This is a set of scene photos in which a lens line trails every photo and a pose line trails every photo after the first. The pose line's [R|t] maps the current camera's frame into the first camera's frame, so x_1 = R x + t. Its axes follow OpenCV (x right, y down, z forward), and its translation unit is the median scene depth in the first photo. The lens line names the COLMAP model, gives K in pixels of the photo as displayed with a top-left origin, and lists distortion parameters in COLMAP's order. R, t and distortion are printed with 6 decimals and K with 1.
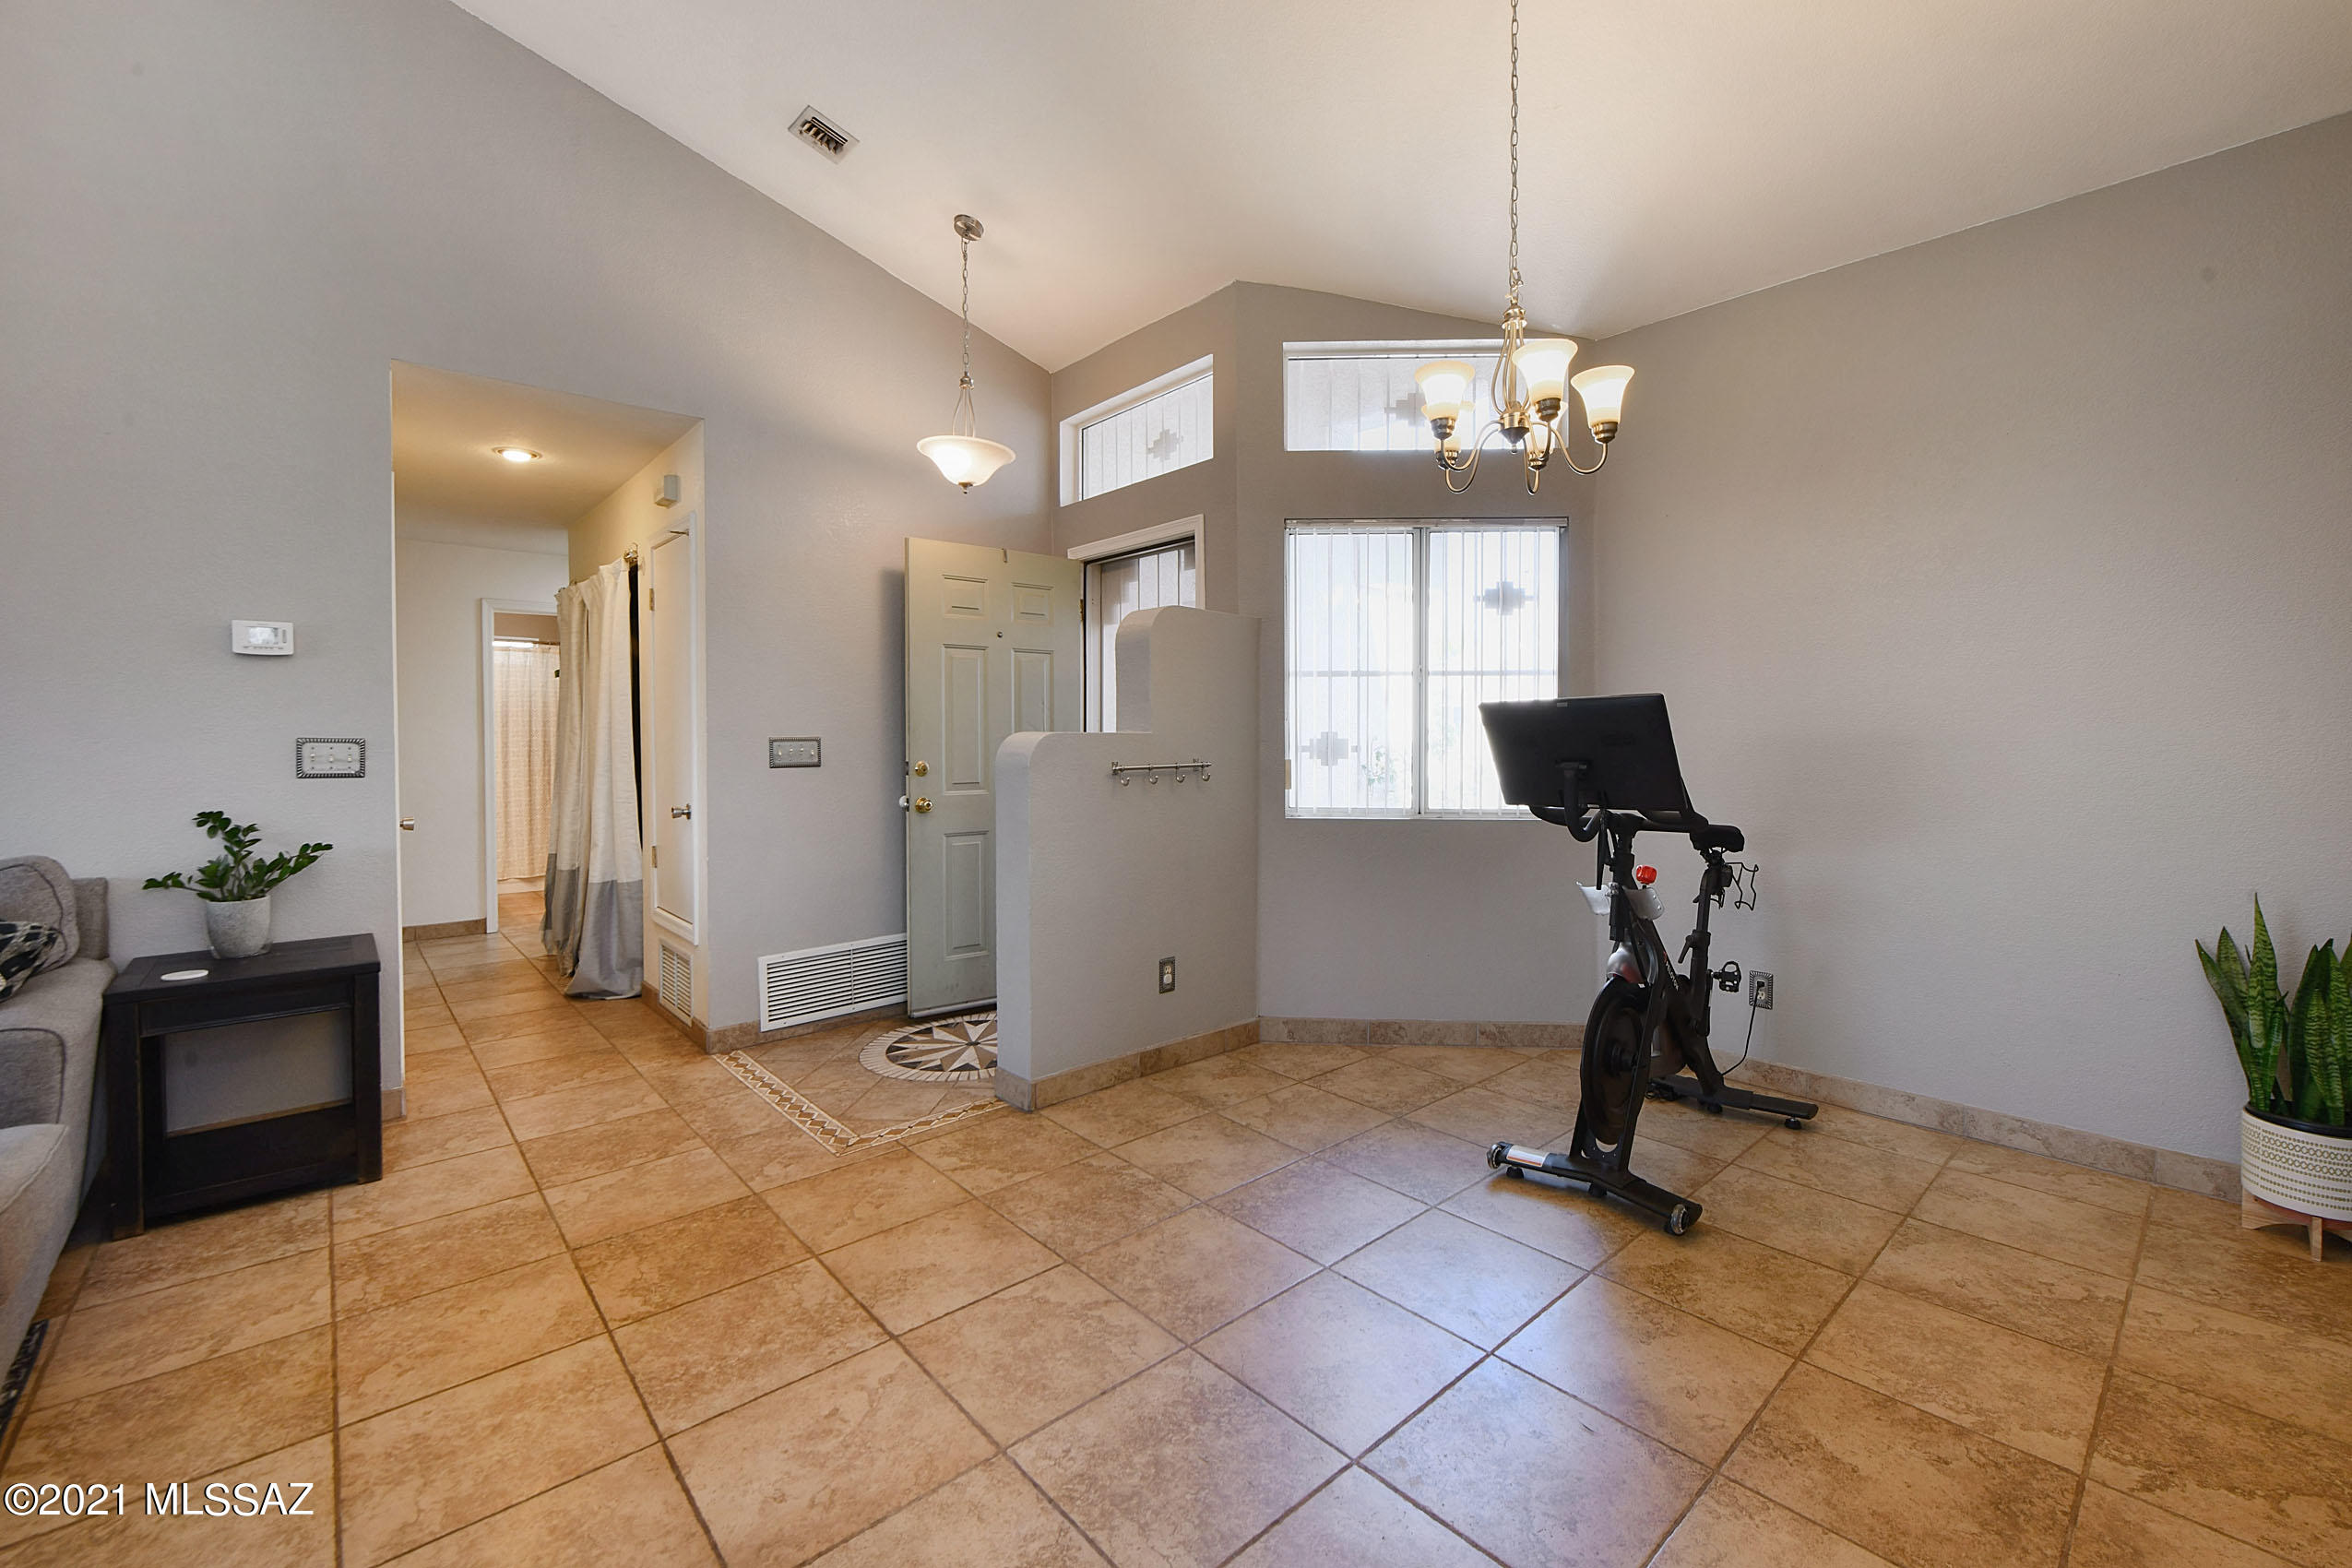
lens RADIAL K [[974.5, 0, 1170.9], [0, 974.5, 714.3], [0, 0, 1]] dist [-0.004106, -0.000772]
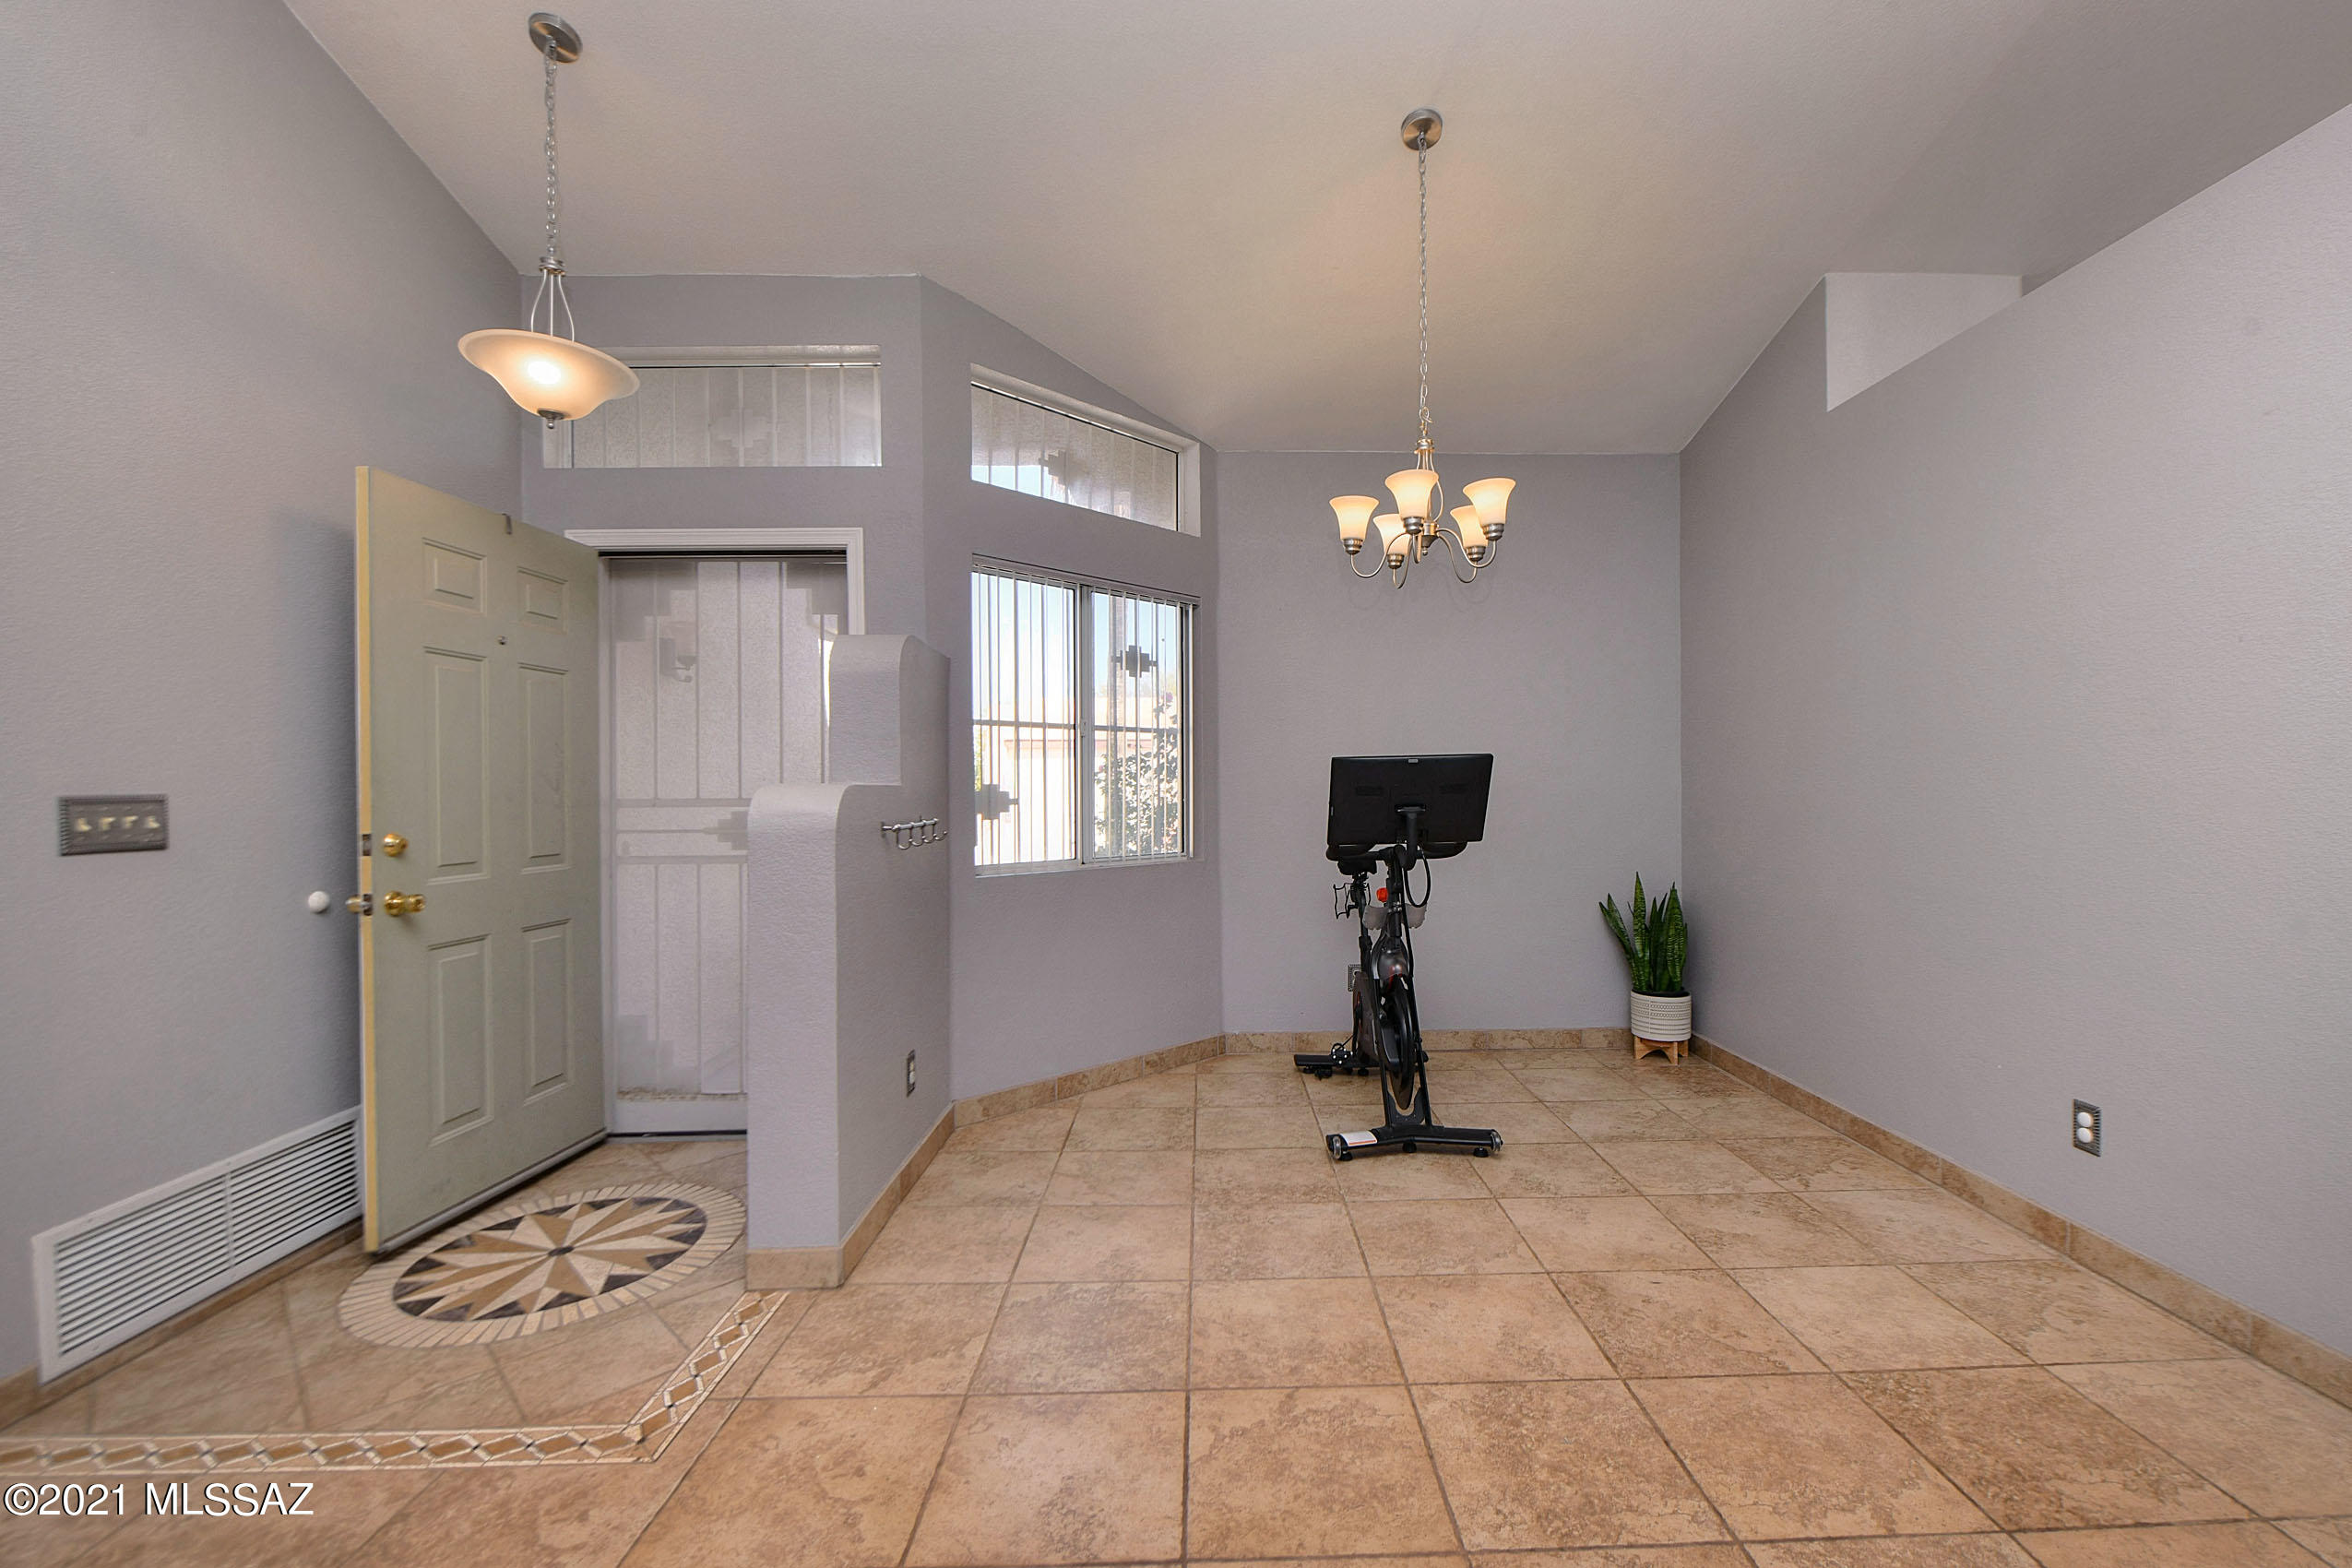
lens RADIAL K [[976.8, 0, 1173.3], [0, 976.8, 755.3], [0, 0, 1]] dist [-0.004908, -0.000807]
pose [[0.658115, 0.019875, 0.752655, -0.482036], [-0.009822, 0.999793, -0.017813, 0.005689], [-0.752853, 0.004330, 0.658174, 0.265761]]
